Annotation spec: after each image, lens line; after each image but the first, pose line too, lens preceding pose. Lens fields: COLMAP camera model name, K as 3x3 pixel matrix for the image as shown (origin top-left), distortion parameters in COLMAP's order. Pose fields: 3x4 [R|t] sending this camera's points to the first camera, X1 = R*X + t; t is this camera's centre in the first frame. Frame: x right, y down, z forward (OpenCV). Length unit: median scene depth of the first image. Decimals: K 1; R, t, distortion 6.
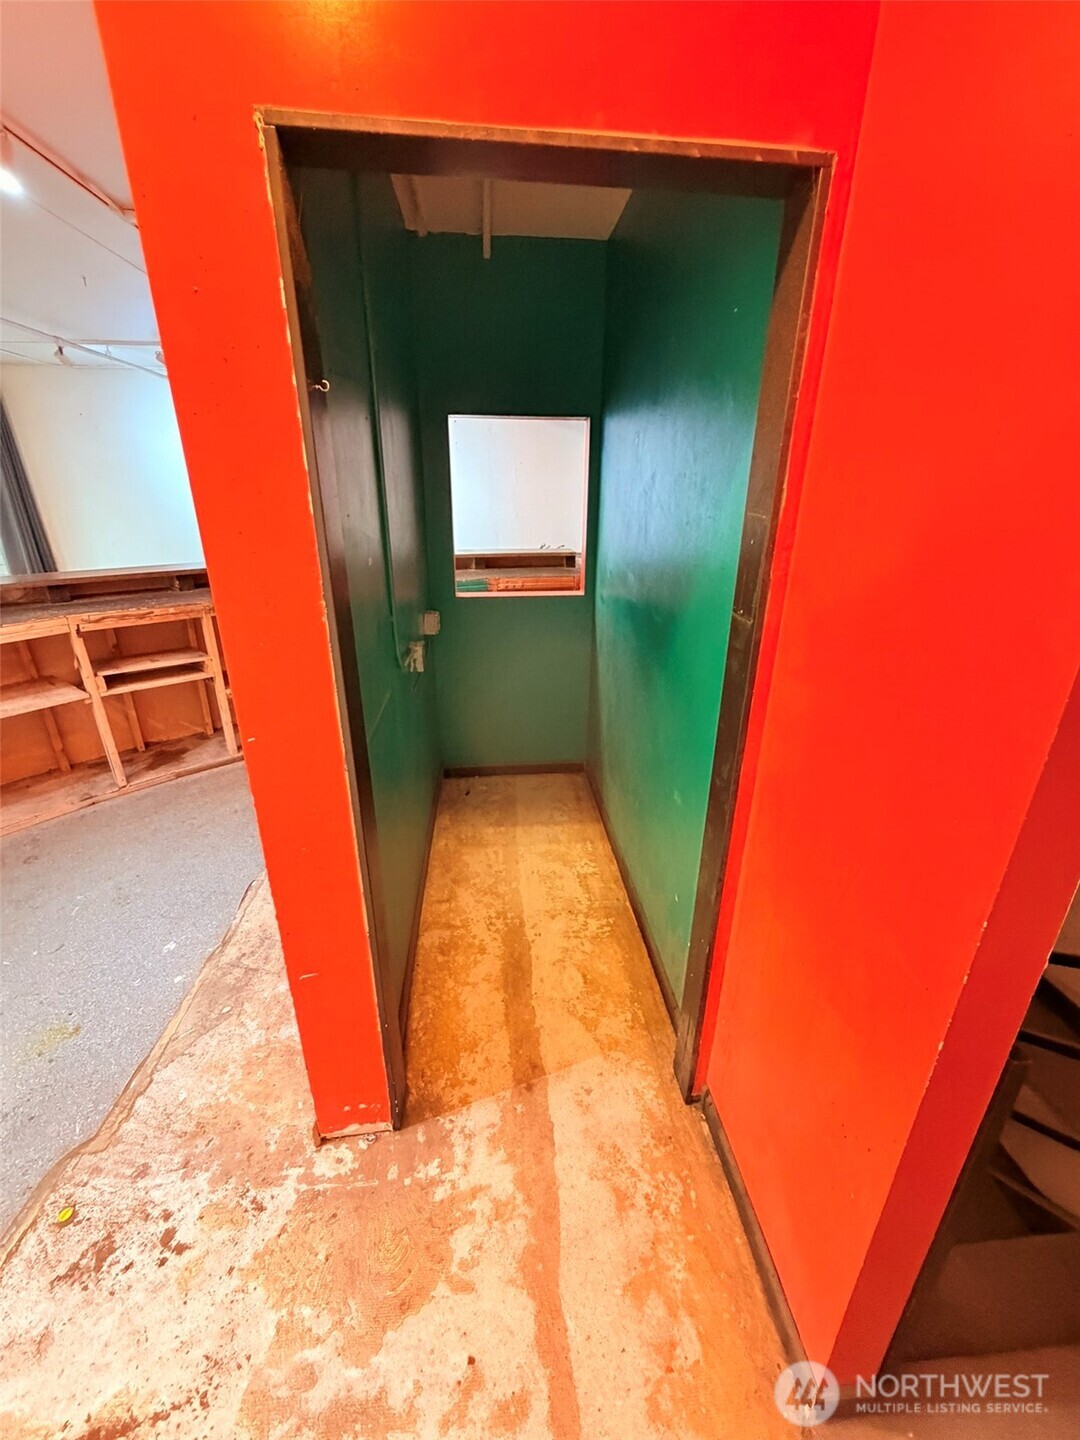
lens RADIAL K [[573.3, 0, 540.0], [0, 573.3, 720.0], [0, 0, 1]] dist [0.000282, 0.000292]
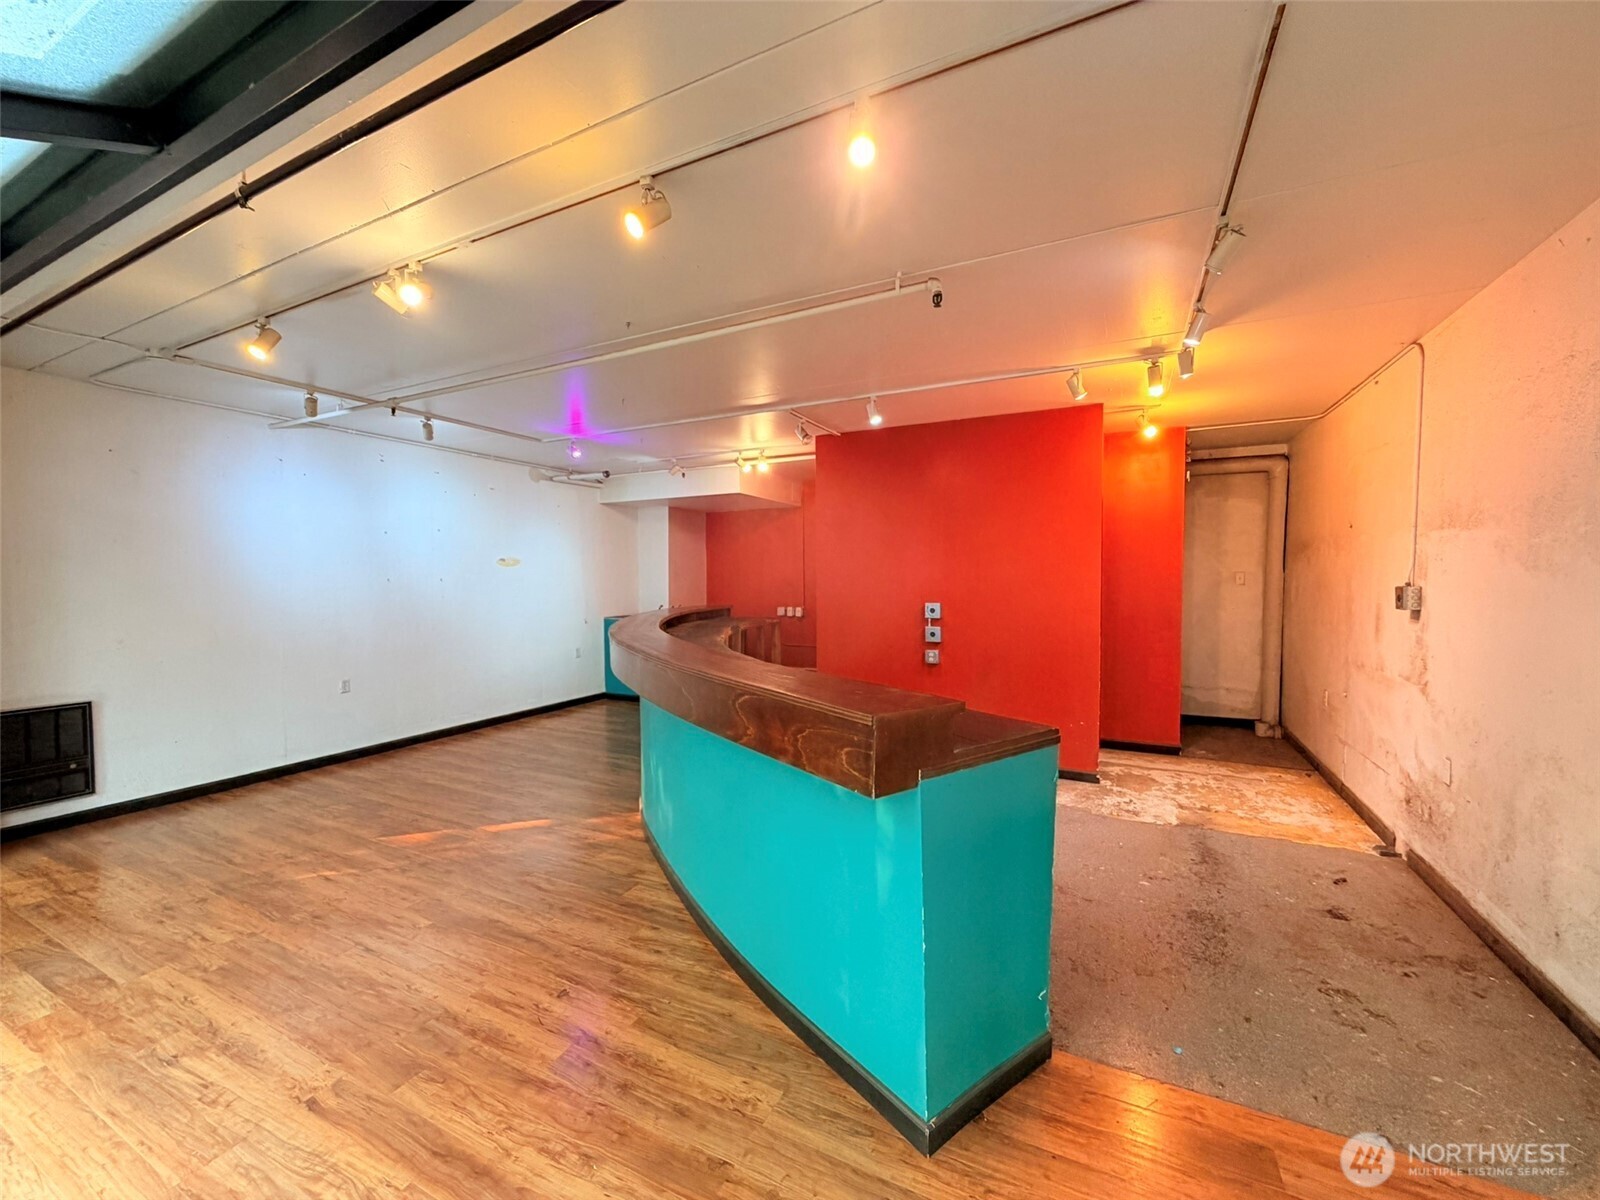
lens RADIAL K [[637.0, 0, 800.0], [0, 637.0, 600.0], [0, 0, 1]] dist [0.000282, 0.000292]
pose [[0.527176, -0.047679, 0.848417, -4.079724], [0.323177, 0.934649, -0.148285, -0.069839], [-0.785902, 0.352361, 0.508133, 0.331438]]
